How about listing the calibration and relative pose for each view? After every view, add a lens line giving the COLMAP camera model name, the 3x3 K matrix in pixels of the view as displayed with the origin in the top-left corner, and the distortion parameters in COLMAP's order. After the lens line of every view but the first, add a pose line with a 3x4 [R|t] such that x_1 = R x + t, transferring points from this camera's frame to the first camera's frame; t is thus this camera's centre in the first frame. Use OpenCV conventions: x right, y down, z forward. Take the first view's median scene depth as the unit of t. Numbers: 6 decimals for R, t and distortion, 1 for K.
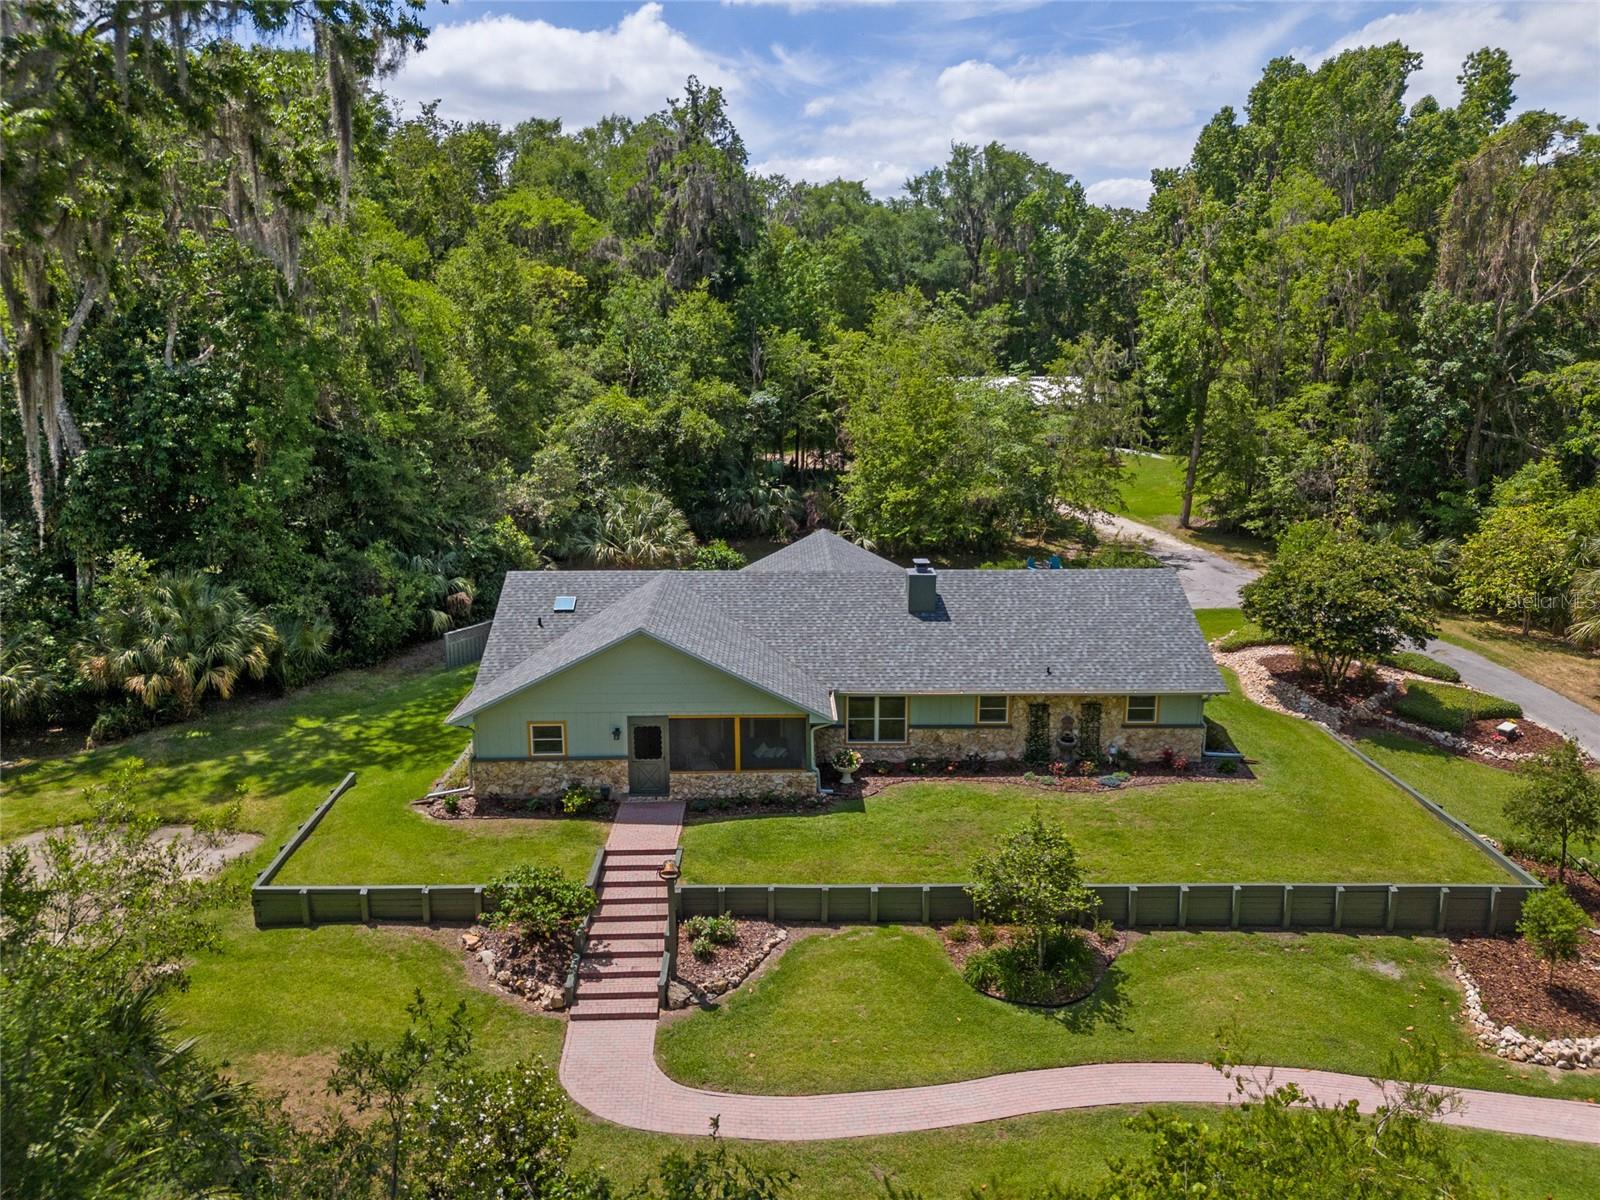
lens RADIAL K [[1164.5, 0, 796.8], [0, 1164.5, 608.2], [0, 0, 1]] dist [0.100839, -0.122422]
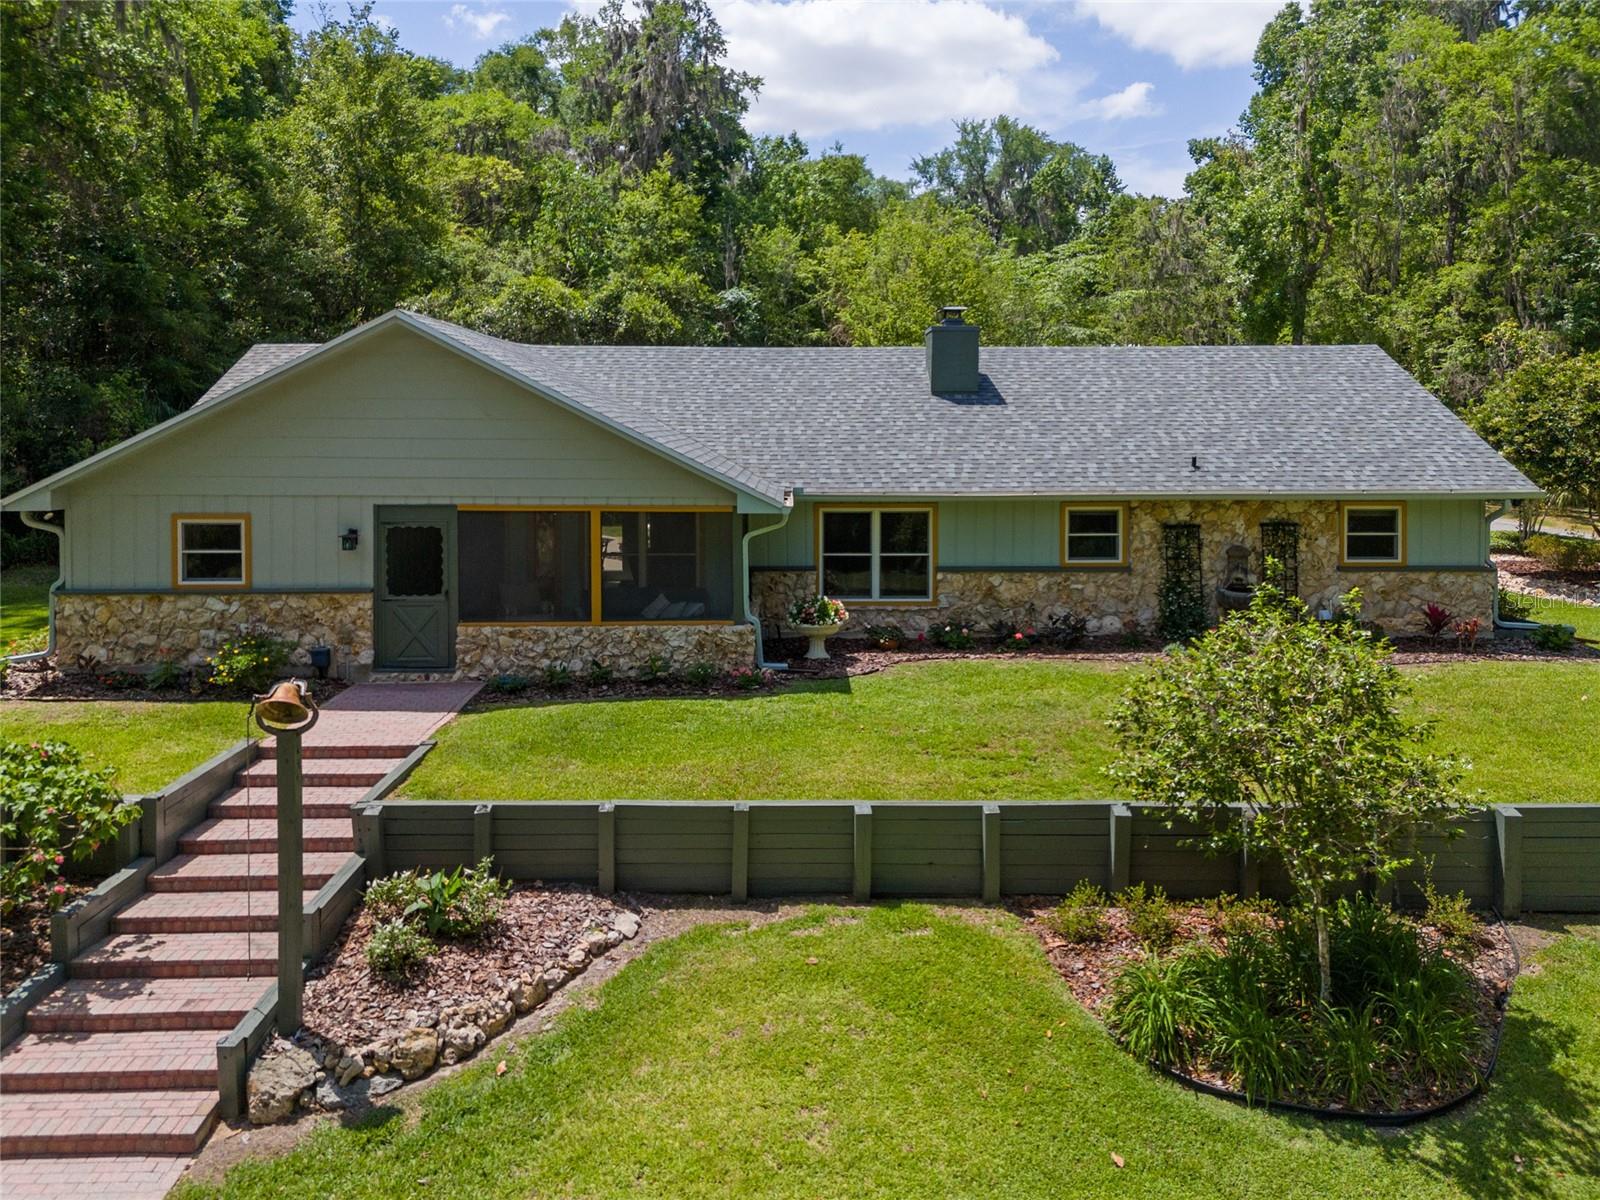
lens RADIAL K [[1132.6, 0, 803.5], [0, 1132.6, 514.6], [0, 0, 1]] dist [0.045157, -0.020847]
pose [[0.999956, 0.002391, -0.009087, 0.044391], [-0.004029, 0.982761, -0.184837, 0.191986], [0.008488, 0.184866, 0.982727, 0.539543]]
